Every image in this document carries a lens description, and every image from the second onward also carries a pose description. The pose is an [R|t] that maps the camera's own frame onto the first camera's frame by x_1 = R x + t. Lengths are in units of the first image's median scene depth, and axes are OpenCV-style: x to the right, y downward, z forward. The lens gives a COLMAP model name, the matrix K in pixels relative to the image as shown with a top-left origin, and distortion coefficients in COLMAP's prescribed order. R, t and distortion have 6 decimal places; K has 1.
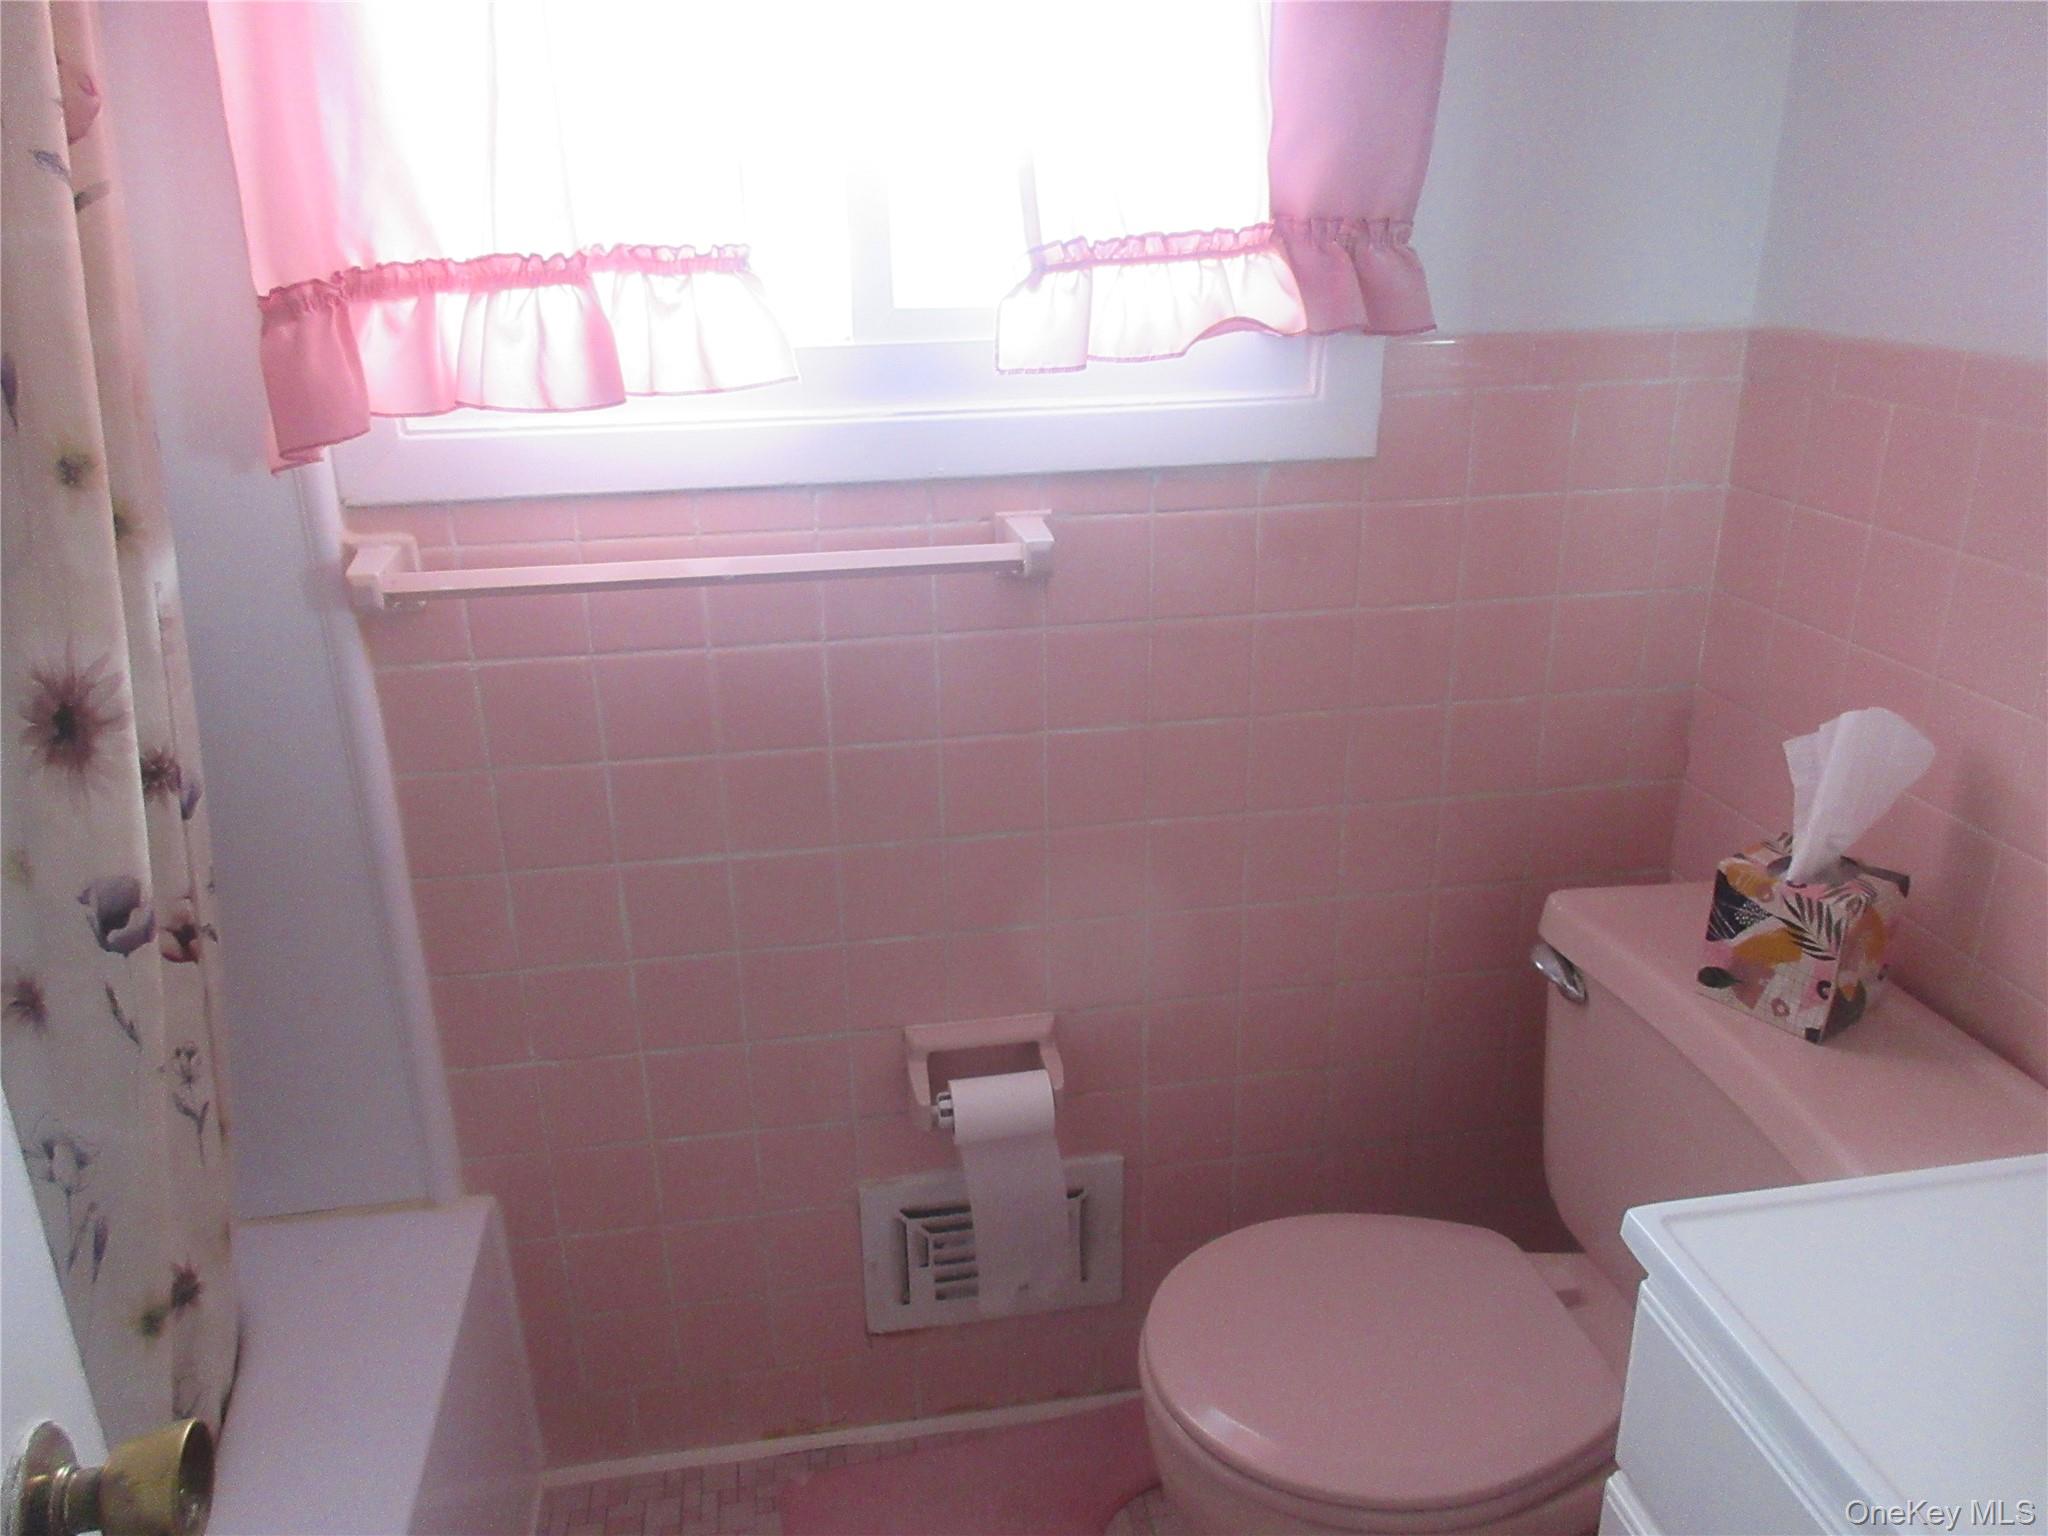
lens RADIAL K [[1508.6, 0, 1024.0], [0, 1508.6, 768.0], [0, 0, 1]] dist [-0.001846, 0.003279]
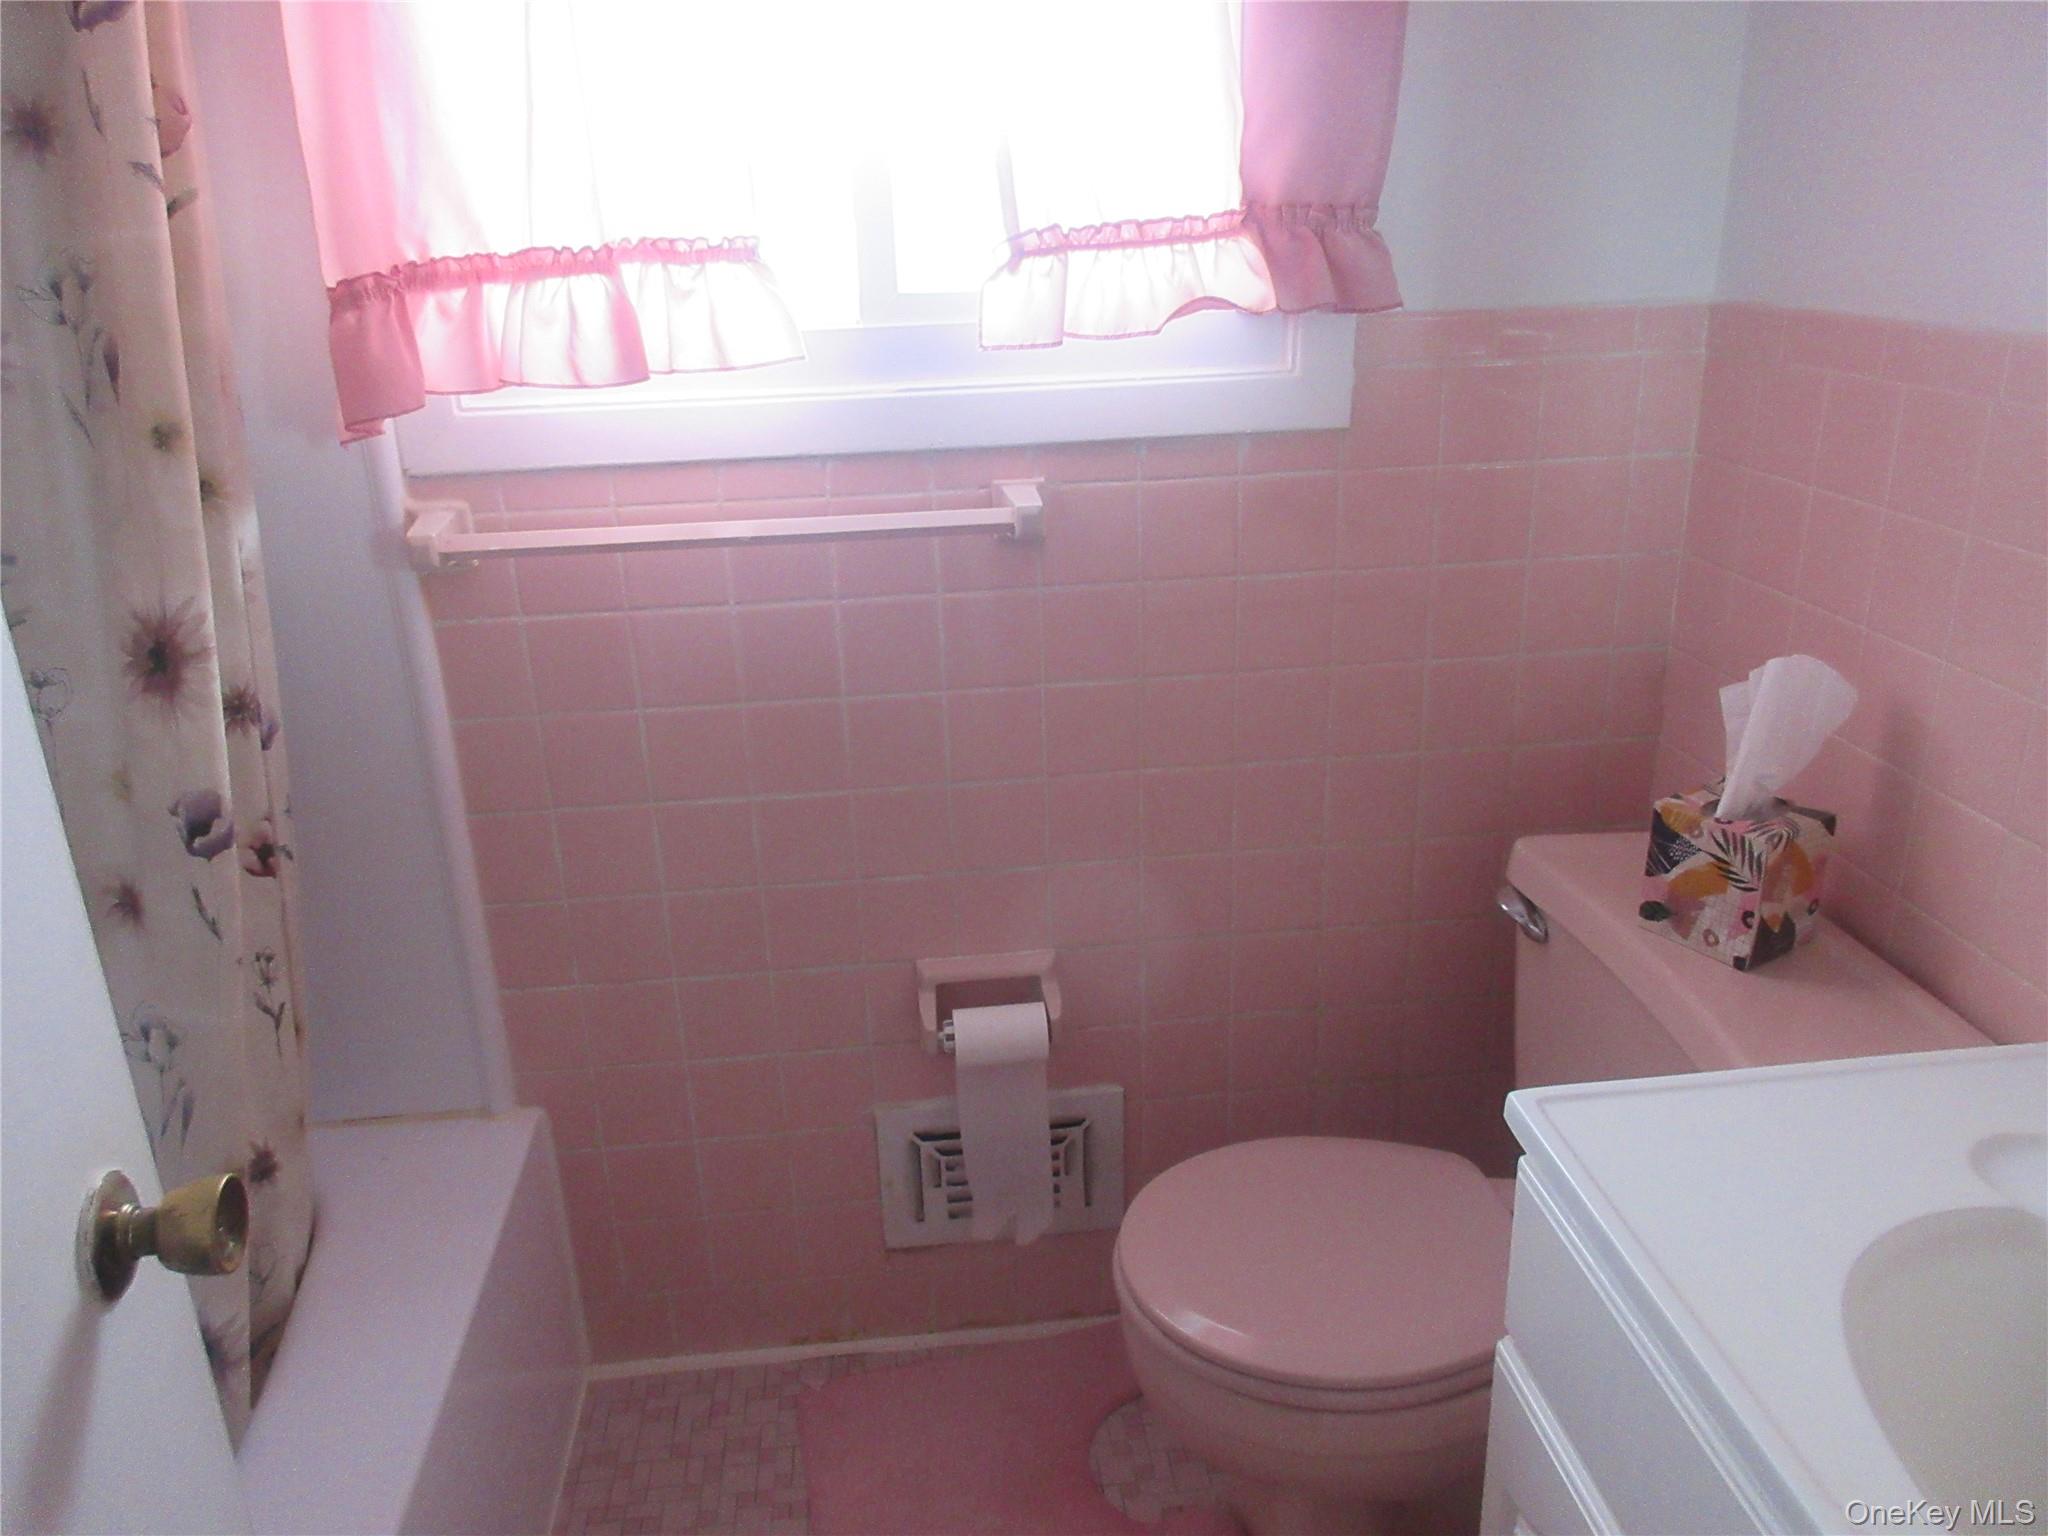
lens RADIAL K [[1508.6, 0, 1024.0], [0, 1508.6, 768.0], [0, 0, 1]] dist [-0.001846, 0.003279]
pose [[0.997947, 0.006942, -0.063661, 0.084553], [-0.006918, 0.999976, 0.000598, 0.041767], [0.063663, -0.000156, 0.997971, -0.094585]]
